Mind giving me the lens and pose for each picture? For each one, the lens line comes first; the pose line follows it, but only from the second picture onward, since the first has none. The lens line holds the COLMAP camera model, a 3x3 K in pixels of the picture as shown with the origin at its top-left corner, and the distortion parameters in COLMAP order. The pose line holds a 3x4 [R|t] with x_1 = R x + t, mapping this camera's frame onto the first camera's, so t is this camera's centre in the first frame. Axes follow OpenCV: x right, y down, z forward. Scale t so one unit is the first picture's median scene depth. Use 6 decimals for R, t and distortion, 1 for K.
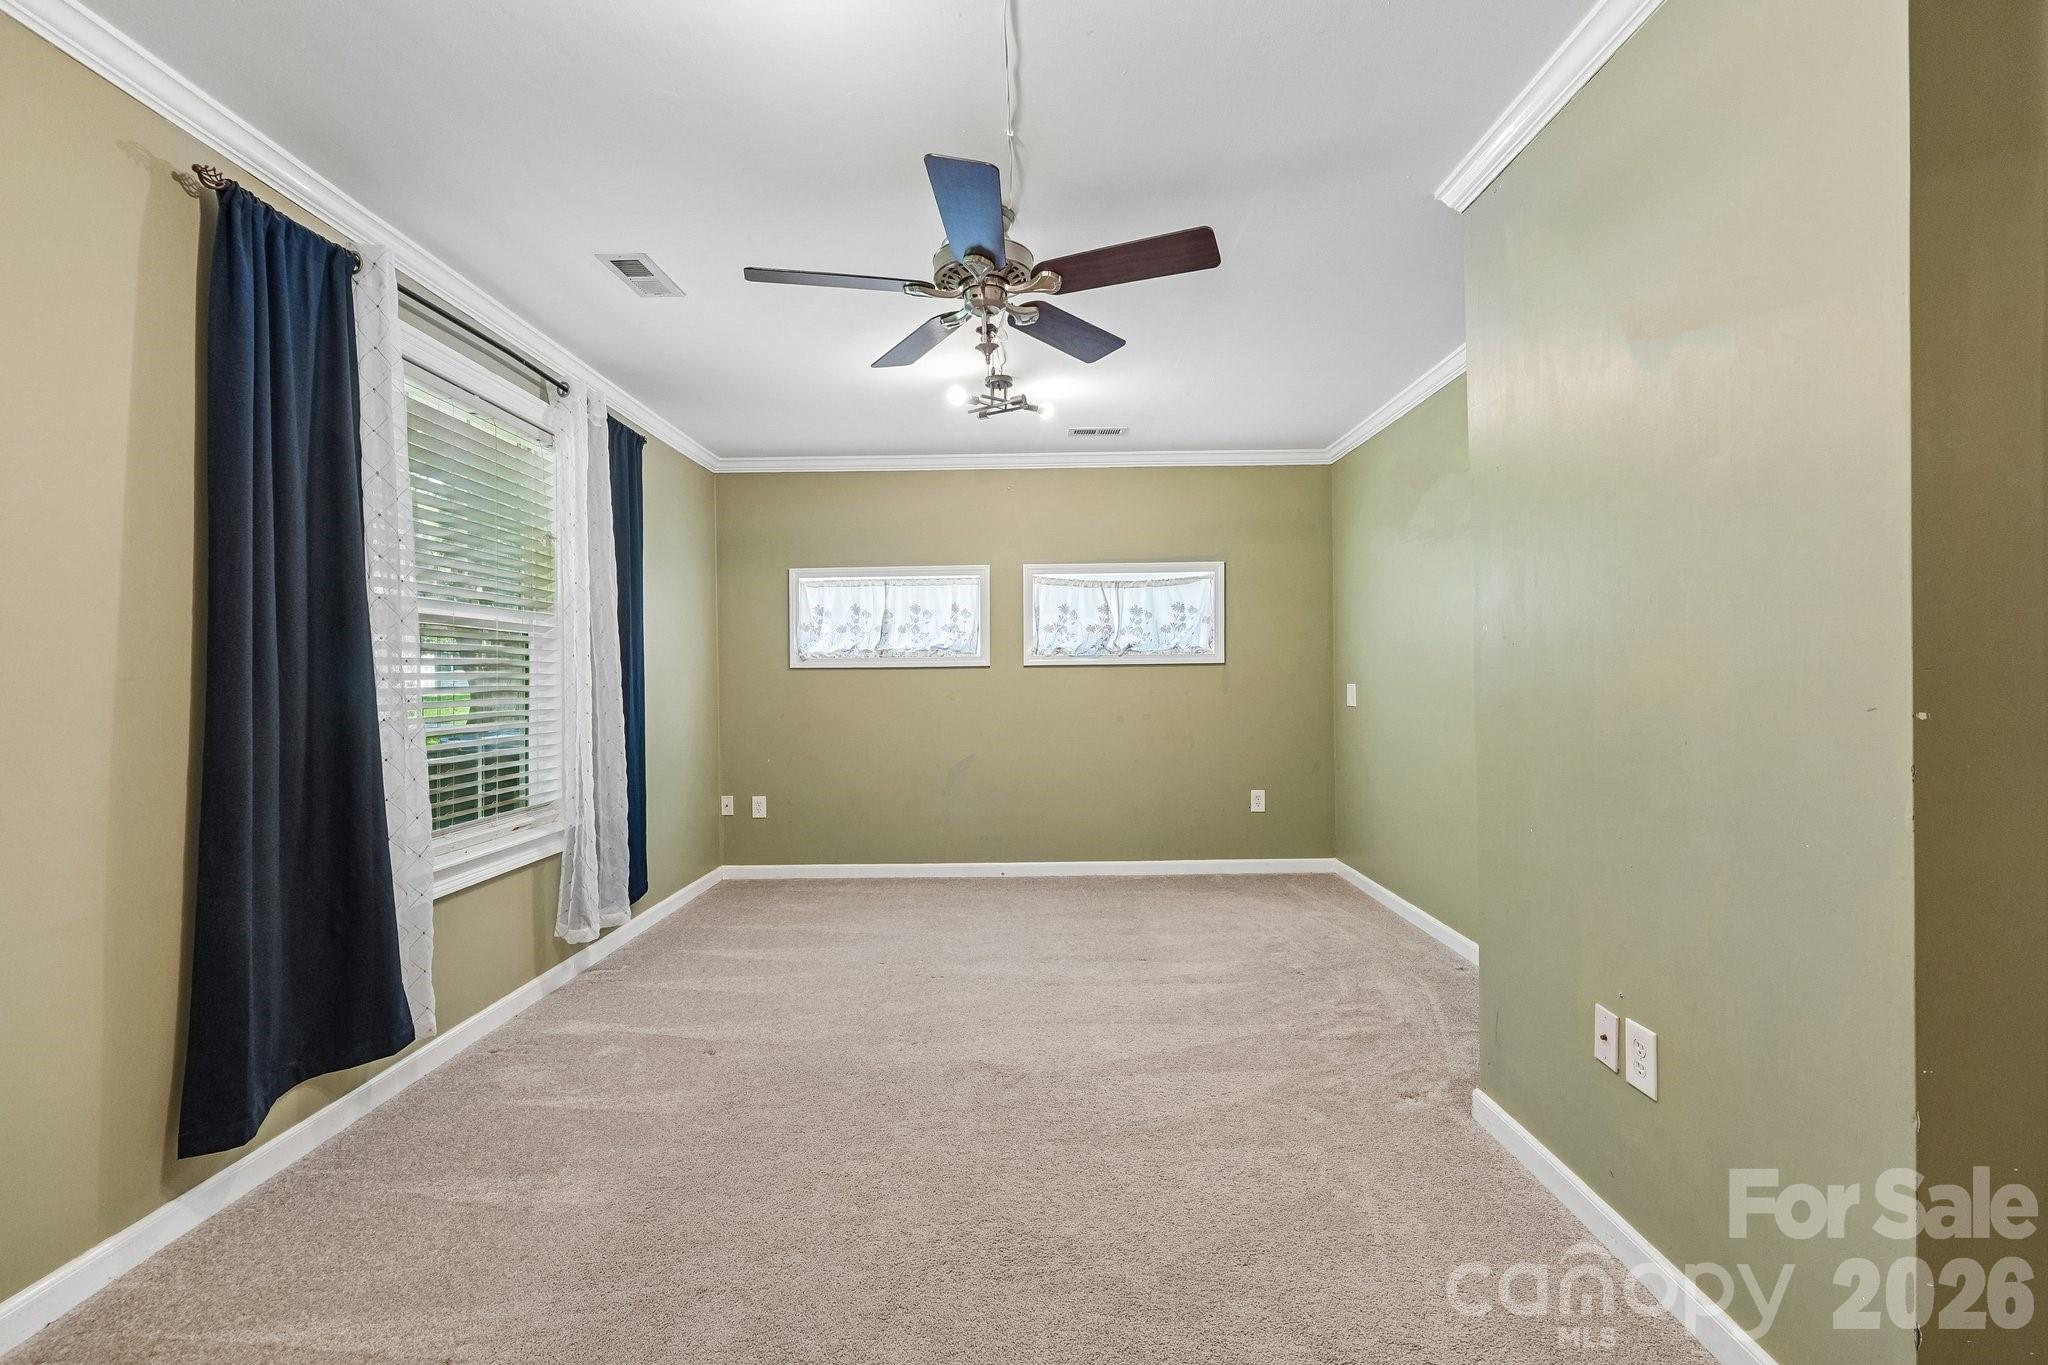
lens RADIAL K [[872.5, 0, 1022.3], [0, 872.5, 671.6], [0, 0, 1]] dist [-0.004010, 0.000111]
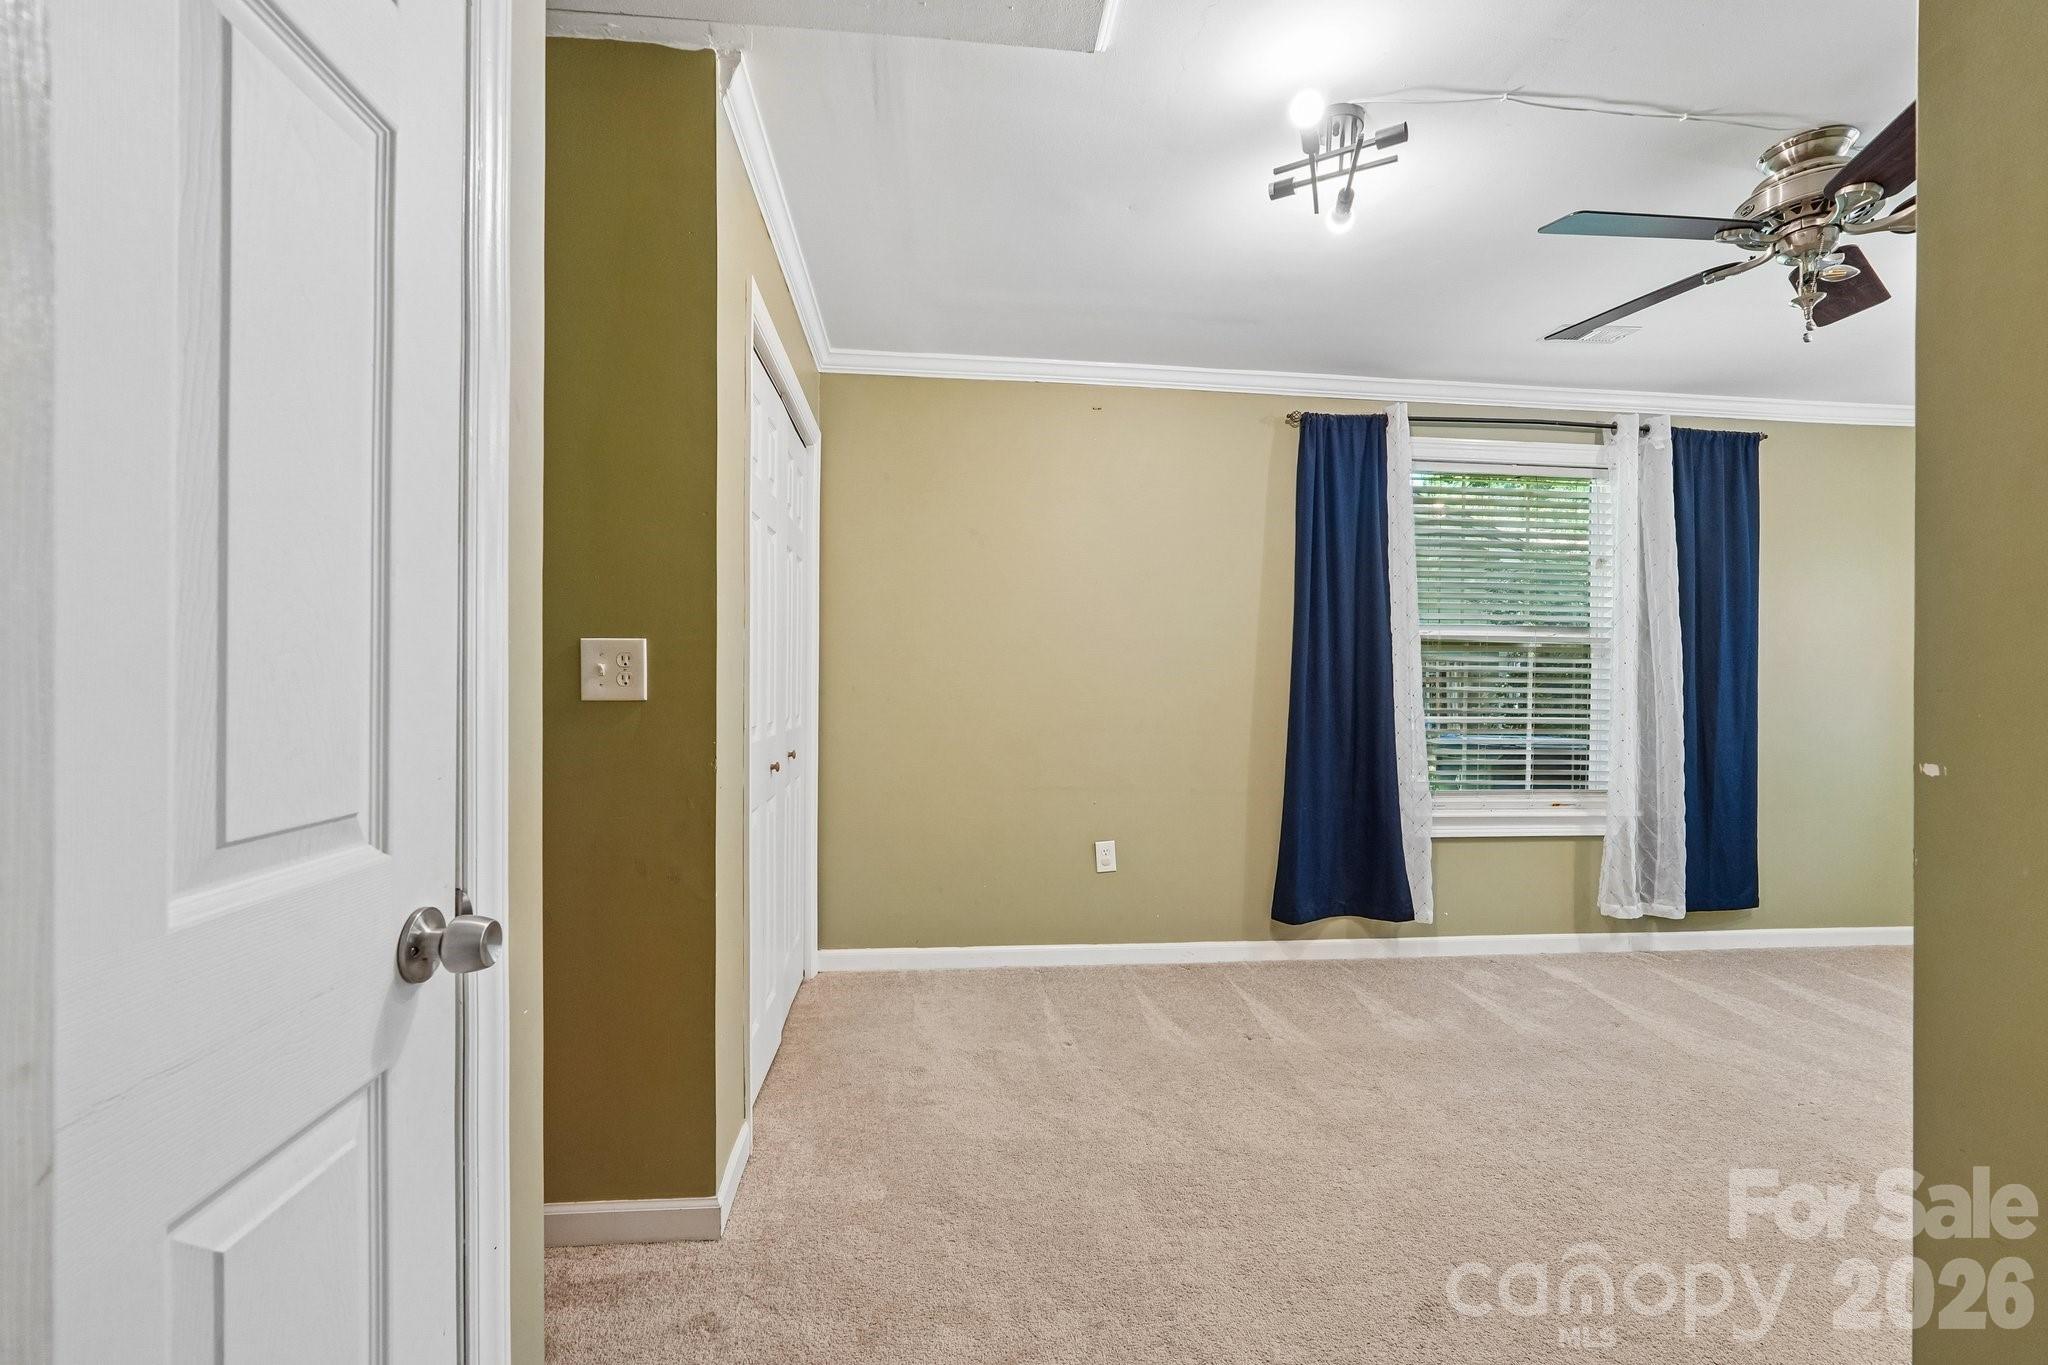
lens RADIAL K [[872.5, 0, 1023.3], [0, 872.5, 681.1], [0, 0, 1]] dist [-0.004010, 0.000111]
pose [[0.121768, 0.013397, -0.992468, 0.685663], [-0.005753, 0.999902, 0.012791, -0.006247], [0.992542, 0.004152, 0.121833, 0.134869]]
